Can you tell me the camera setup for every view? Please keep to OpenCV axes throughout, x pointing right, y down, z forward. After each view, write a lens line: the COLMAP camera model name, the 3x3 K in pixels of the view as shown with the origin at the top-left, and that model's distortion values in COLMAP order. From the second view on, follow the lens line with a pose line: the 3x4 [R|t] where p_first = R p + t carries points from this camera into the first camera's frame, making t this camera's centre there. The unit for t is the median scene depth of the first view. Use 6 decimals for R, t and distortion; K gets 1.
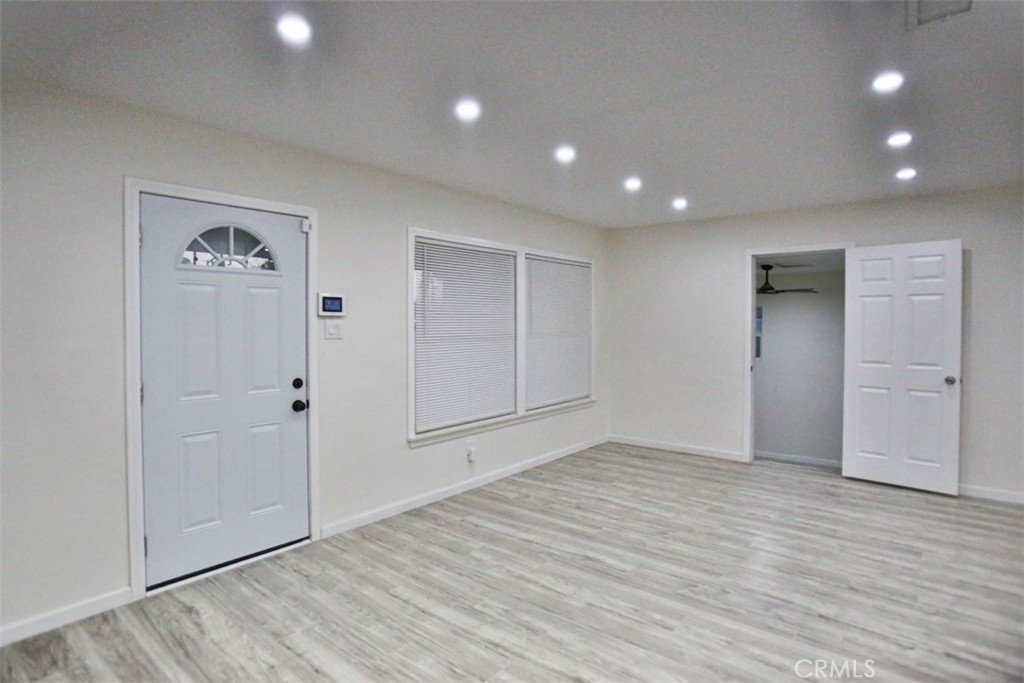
lens RADIAL K [[525.4, 0, 519.7], [0, 525.4, 341.3], [0, 0, 1]] dist [-0.066903, 0.026005]
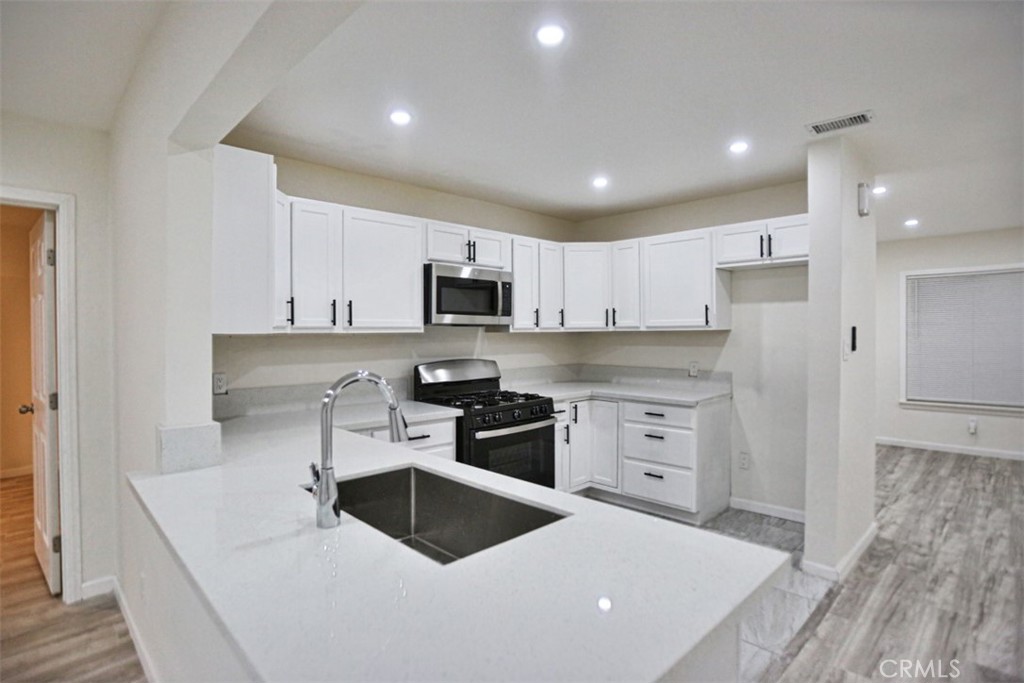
lens RADIAL K [[525.4, 0, 505.8], [0, 525.4, 335.6], [0, 0, 1]] dist [-0.066903, 0.026005]
pose [[-0.103484, 0.011286, -0.994567, 2.099025], [-0.020655, 0.999696, 0.013494, -0.018257], [0.994417, 0.021939, -0.103219, -0.079676]]
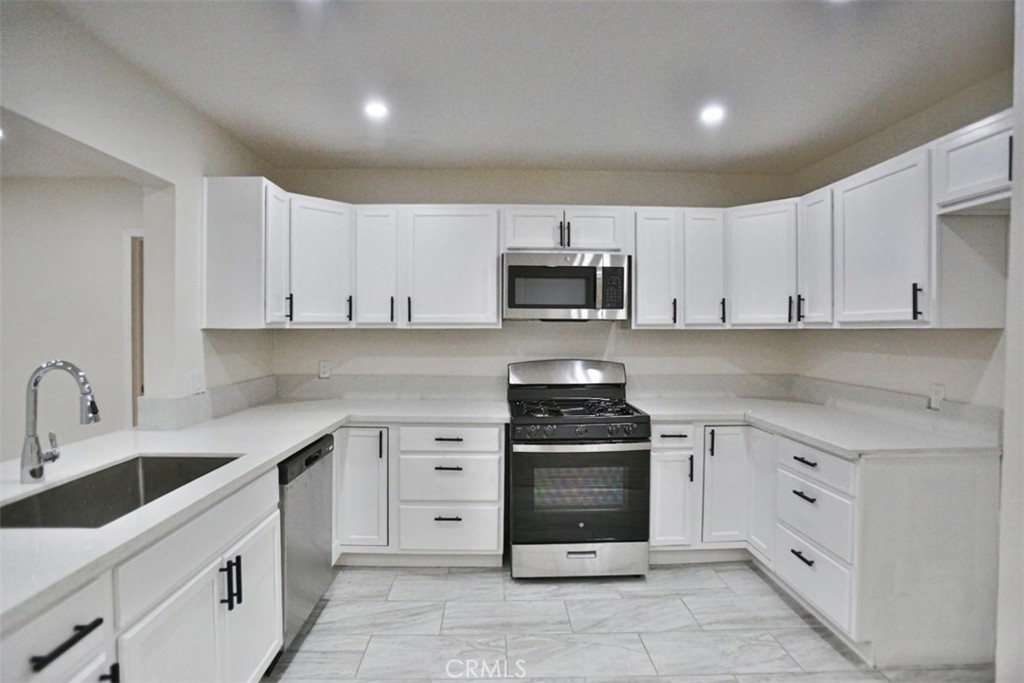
lens RADIAL K [[525.4, 0, 496.4], [0, 525.4, 338.4], [0, 0, 1]] dist [-0.066903, 0.026005]
pose [[-0.752580, 0.014947, -0.658331, 1.639333], [-0.017326, 0.998947, 0.042487, -0.031872], [0.658272, 0.043381, -0.751529, 0.468273]]
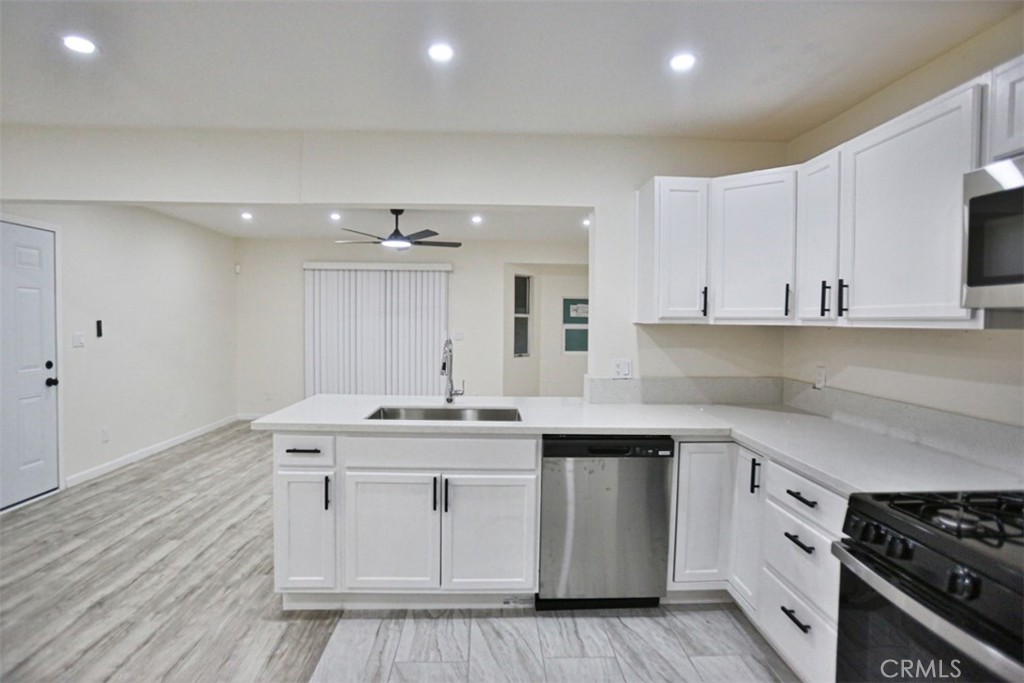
lens RADIAL K [[525.4, 0, 516.0], [0, 525.4, 335.1], [0, 0, 1]] dist [-0.066903, 0.026005]
pose [[-0.677707, -0.027376, 0.734823, 0.790777], [0.008723, 0.998937, 0.045261, -0.027437], [-0.735281, 0.037084, -0.676748, 0.336454]]
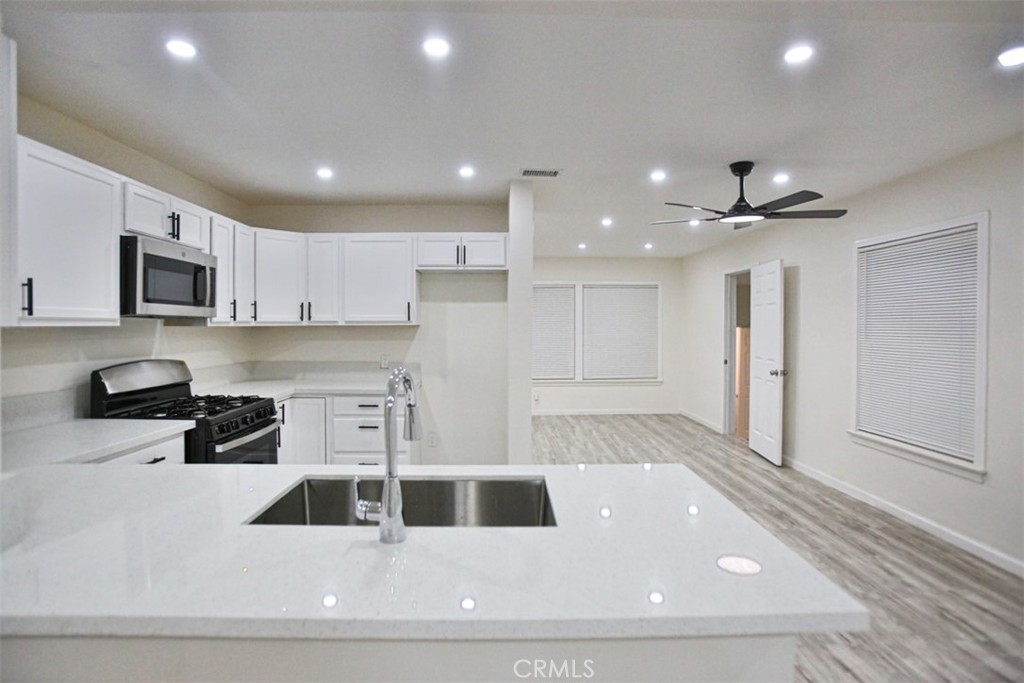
lens RADIAL K [[525.4, 0, 508.0], [0, 525.4, 332.2], [0, 0, 1]] dist [-0.066903, 0.026005]
pose [[0.654327, 0.011442, -0.756125, 2.027401], [-0.022200, 0.999745, -0.004082, -0.004901], [0.755886, 0.019457, 0.654414, -0.482137]]
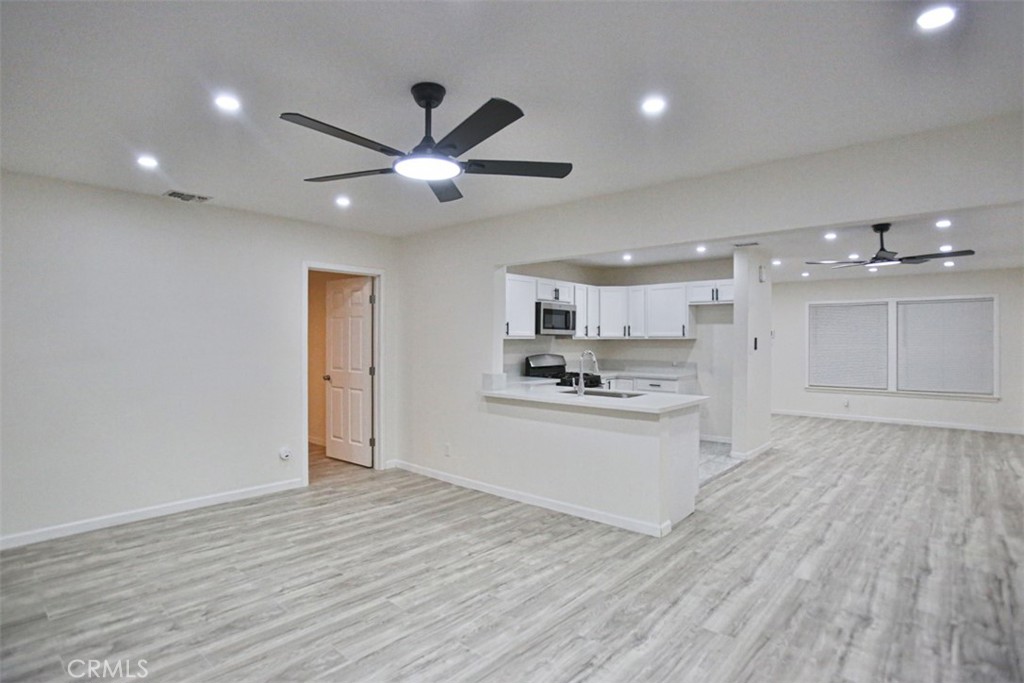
lens RADIAL K [[525.4, 0, 502.5], [0, 525.4, 336.5], [0, 0, 1]] dist [-0.066903, 0.026005]
pose [[-0.047253, -0.003776, -0.998876, 3.221233], [-0.030660, 0.999527, -0.002328, -0.003570], [0.998412, 0.030515, -0.047346, -0.444011]]
